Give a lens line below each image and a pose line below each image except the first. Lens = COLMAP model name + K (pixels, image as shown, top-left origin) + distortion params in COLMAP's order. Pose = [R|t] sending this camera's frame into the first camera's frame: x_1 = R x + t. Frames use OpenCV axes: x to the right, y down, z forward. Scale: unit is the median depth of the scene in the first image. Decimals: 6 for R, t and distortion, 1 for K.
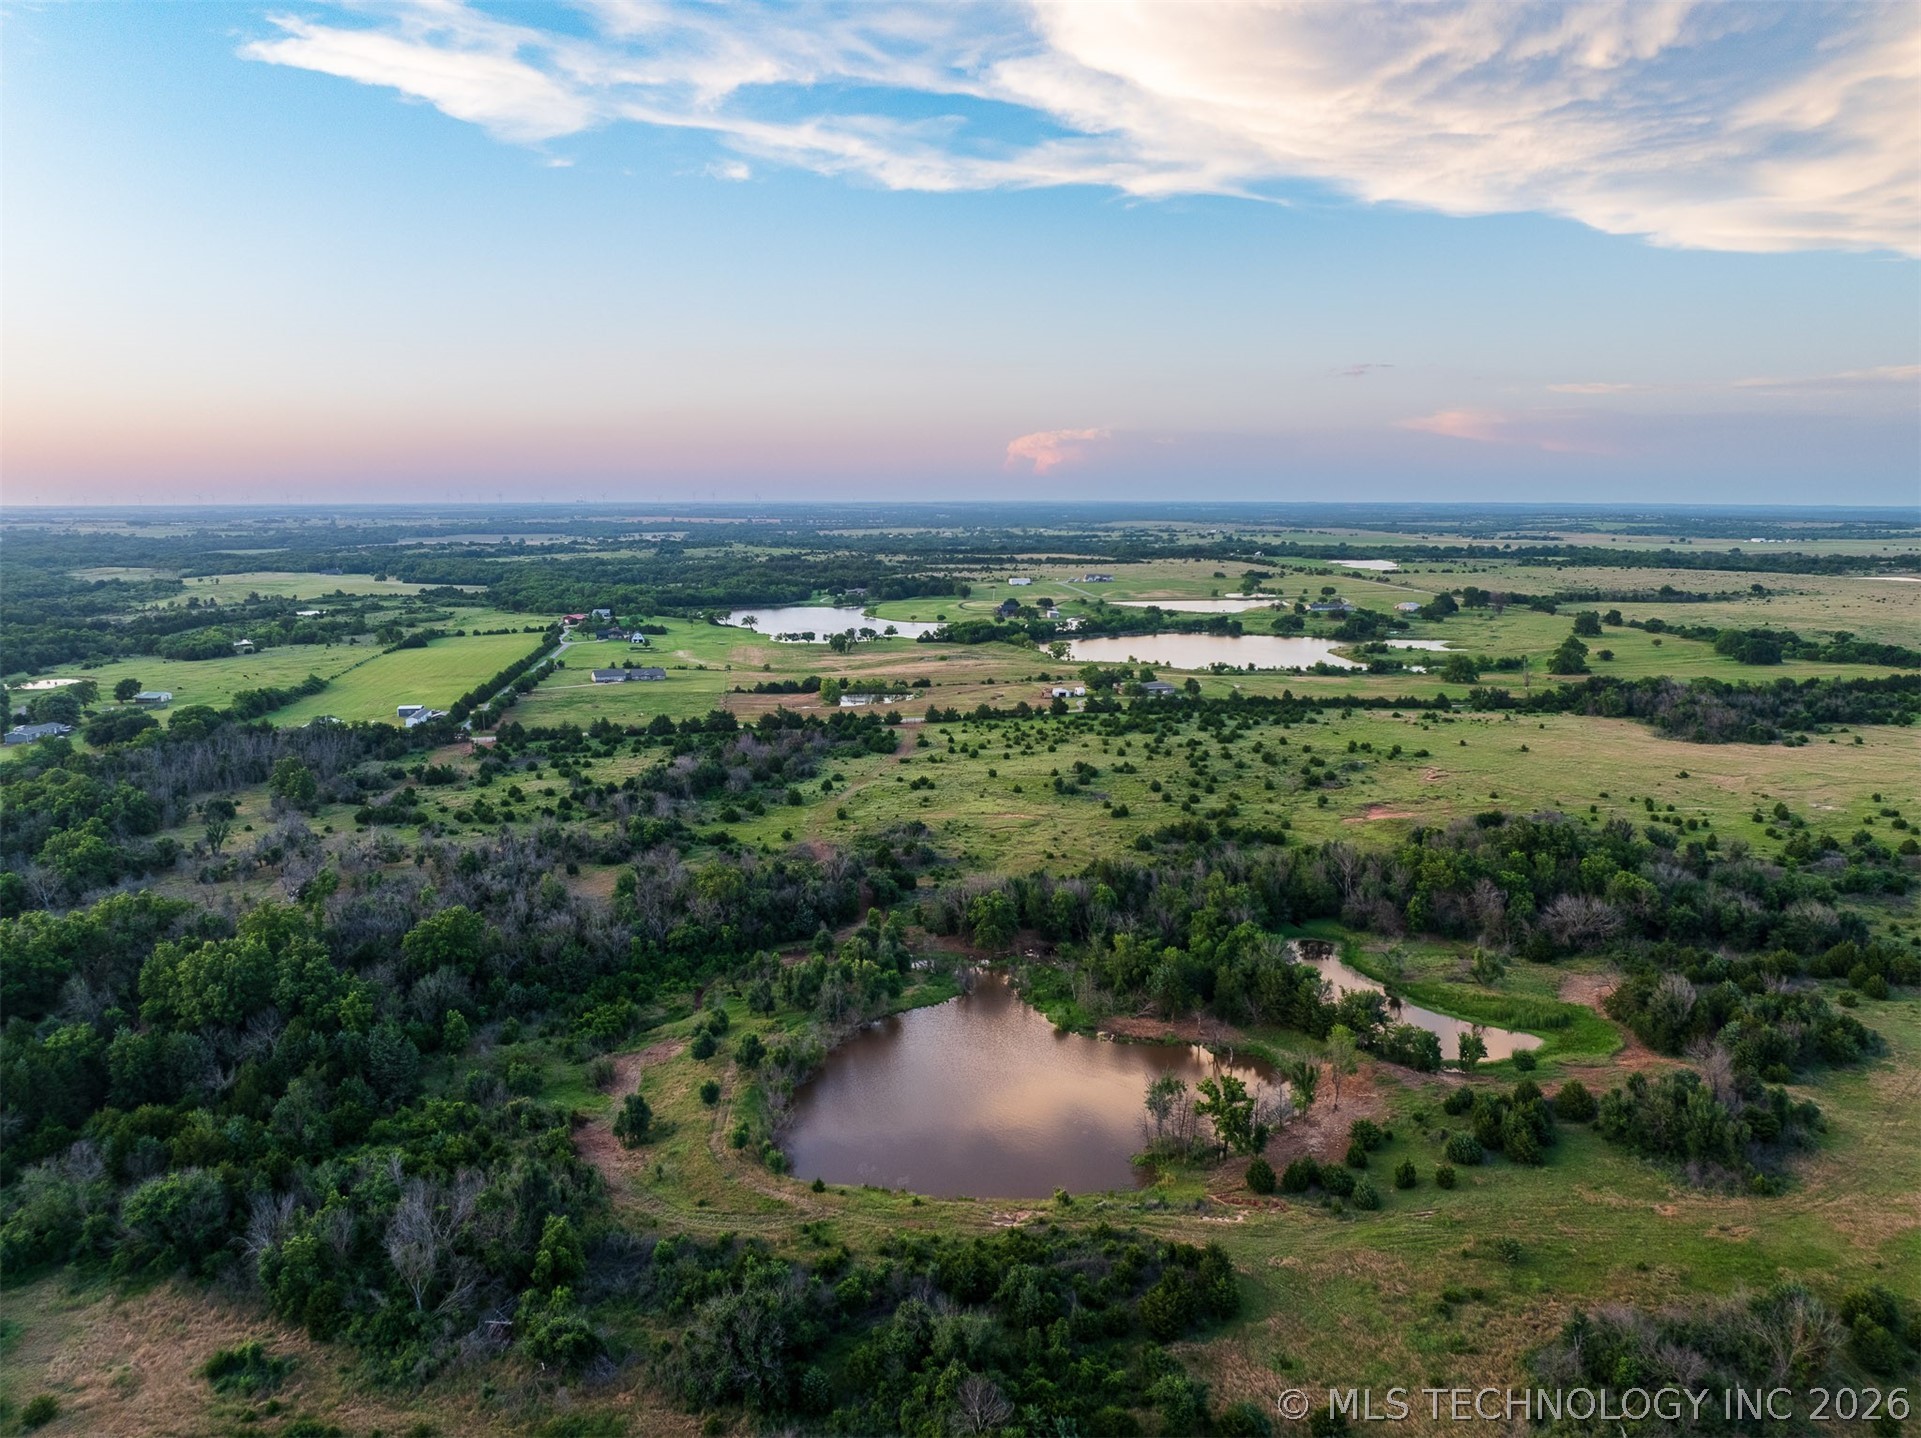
lens RADIAL K [[1359.1, 0, 961.1], [0, 1359.1, 708.8], [0, 0, 1]] dist [-0.042453, 0.008279]
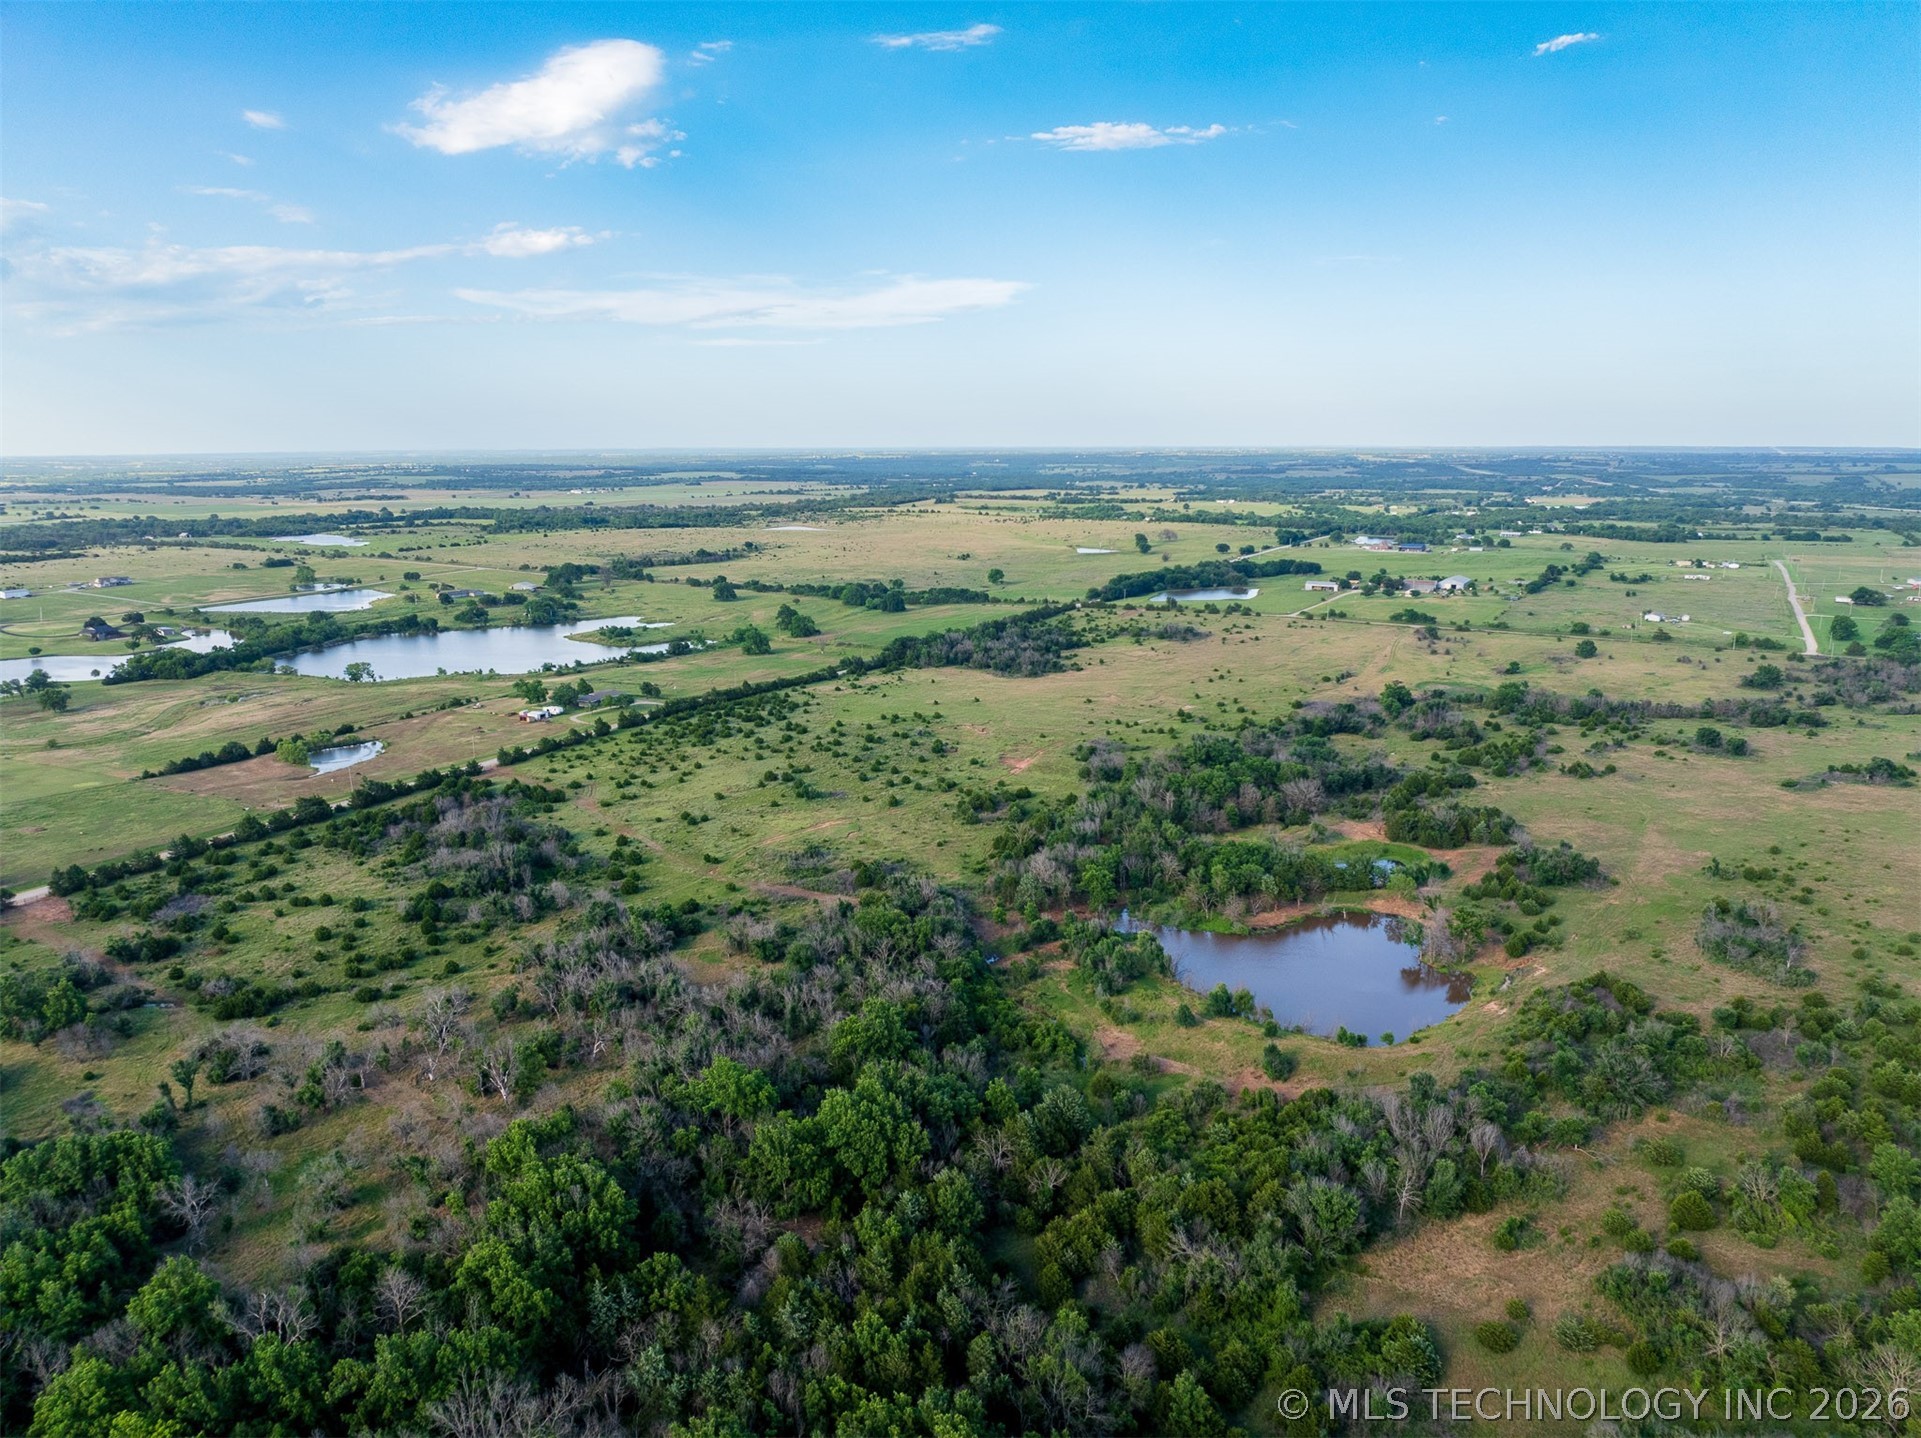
lens RADIAL K [[1359.4, 0, 966.2], [0, 1359.4, 724.2], [0, 0, 1]] dist [-0.043674, 0.007146]
pose [[0.623125, -0.161084, 0.765354, -0.407332], [0.122449, 0.986586, 0.107953, -0.061054], [-0.772477, 0.026449, 0.634491, 0.107534]]
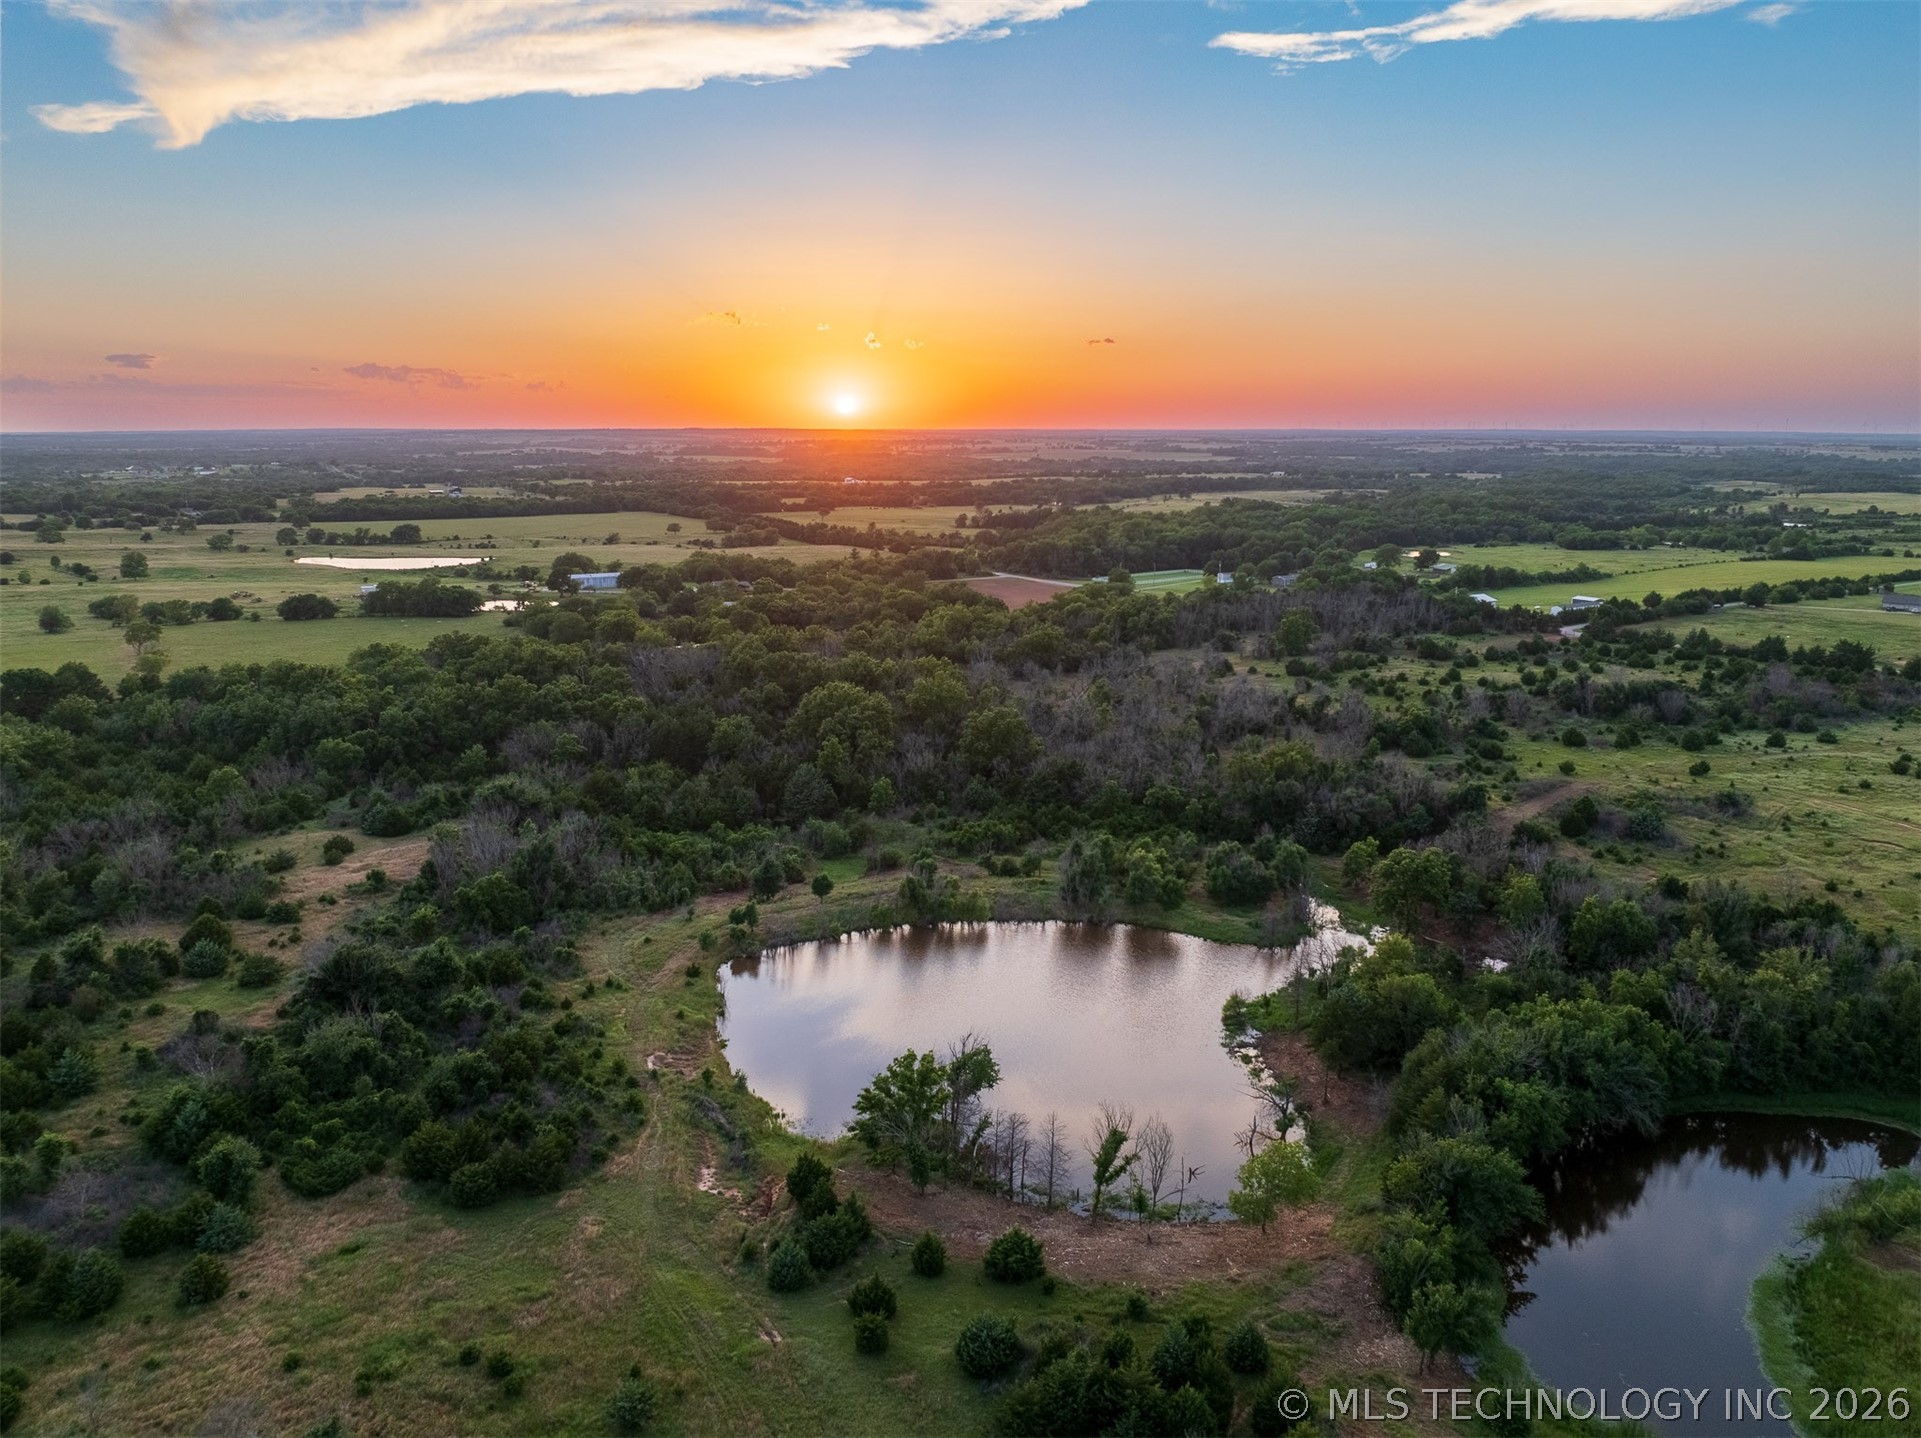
lens RADIAL K [[1370.6, 0, 960.5], [0, 1370.6, 719.0], [0, 0, 1]] dist [-0.030313, -0.005664]
pose [[0.383176, 0.191629, -0.903579, 0.217928], [-0.138972, 0.979068, 0.148705, 0.000360], [0.913161, 0.068592, 0.401786, 0.202407]]
